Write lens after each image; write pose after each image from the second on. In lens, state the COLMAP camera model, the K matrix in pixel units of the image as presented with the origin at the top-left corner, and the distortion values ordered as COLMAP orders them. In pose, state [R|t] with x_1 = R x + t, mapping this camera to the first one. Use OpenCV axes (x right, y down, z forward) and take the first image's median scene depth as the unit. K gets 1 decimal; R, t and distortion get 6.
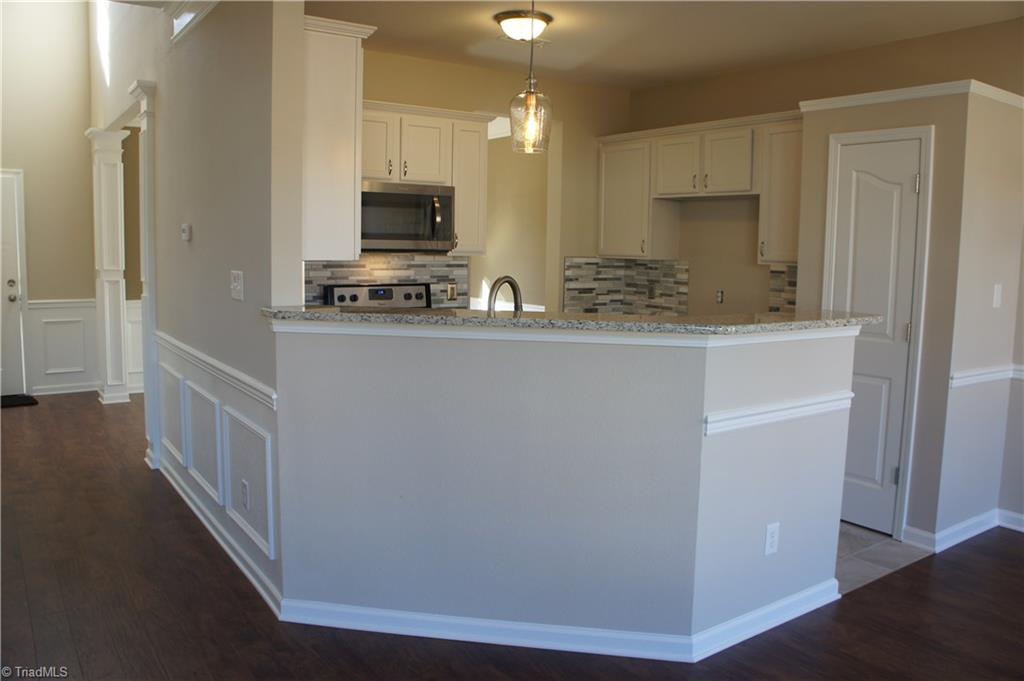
lens RADIAL K [[809.4, 0, 519.5], [0, 809.4, 350.1], [0, 0, 1]] dist [-0.161100, 0.084572]
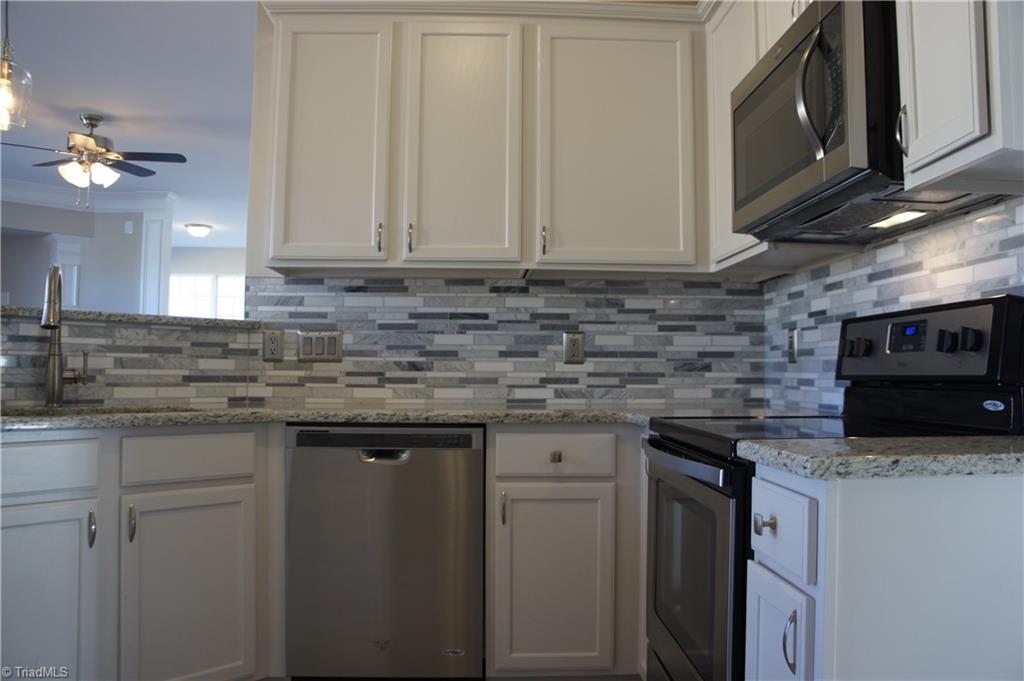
lens RADIAL K [[809.4, 0, 514.1], [0, 809.4, 336.9], [0, 0, 1]] dist [-0.161100, 0.084572]
pose [[-0.540159, -0.058646, -0.839517, 0.209172], [-0.125214, 0.992066, 0.011262, -0.049173], [0.832196, 0.111203, -0.543217, 1.006572]]
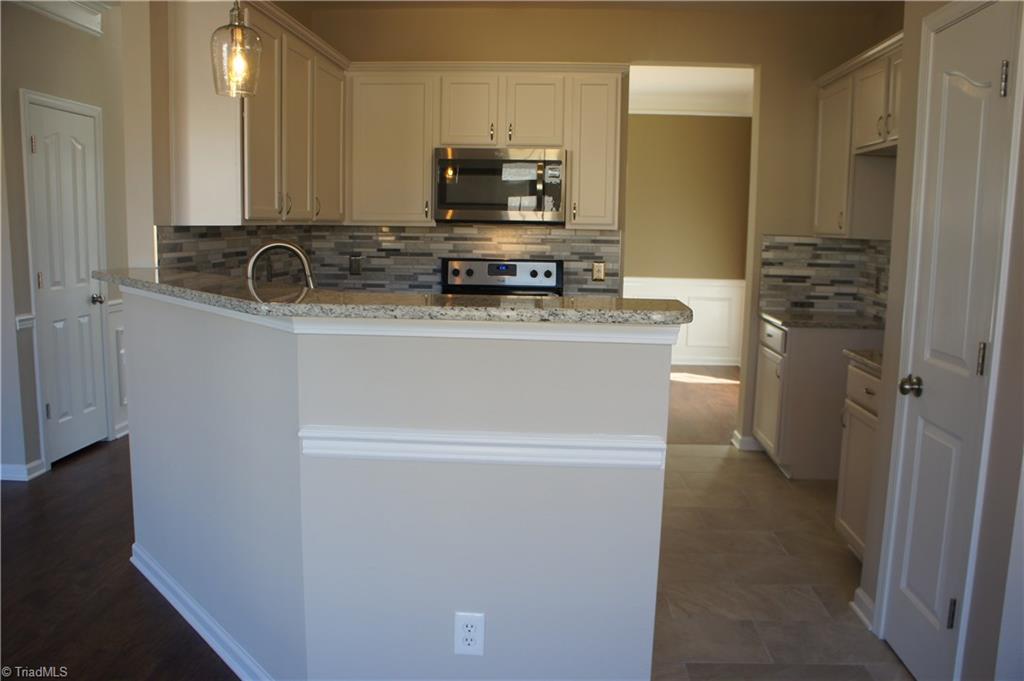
lens RADIAL K [[809.4, 0, 518.1], [0, 809.4, 343.7], [0, 0, 1]] dist [-0.161100, 0.084572]
pose [[0.783161, 0.086481, -0.615776, 0.408880], [-0.083116, 0.995954, 0.034166, -0.017392], [0.616240, 0.024424, 0.787180, 0.269885]]
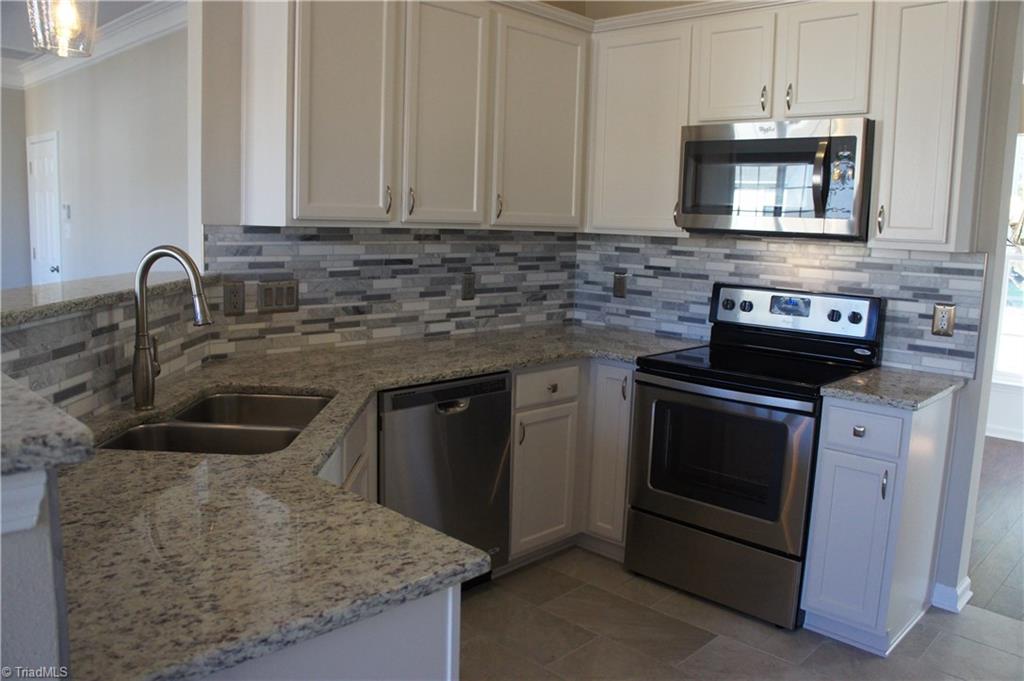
lens RADIAL K [[809.4, 0, 520.1], [0, 809.4, 341.8], [0, 0, 1]] dist [-0.161100, 0.084572]
pose [[0.195385, 0.129546, -0.972133, 0.376362], [-0.153960, 0.982999, 0.100050, -0.068801], [0.968566, 0.130122, 0.212008, 0.646629]]
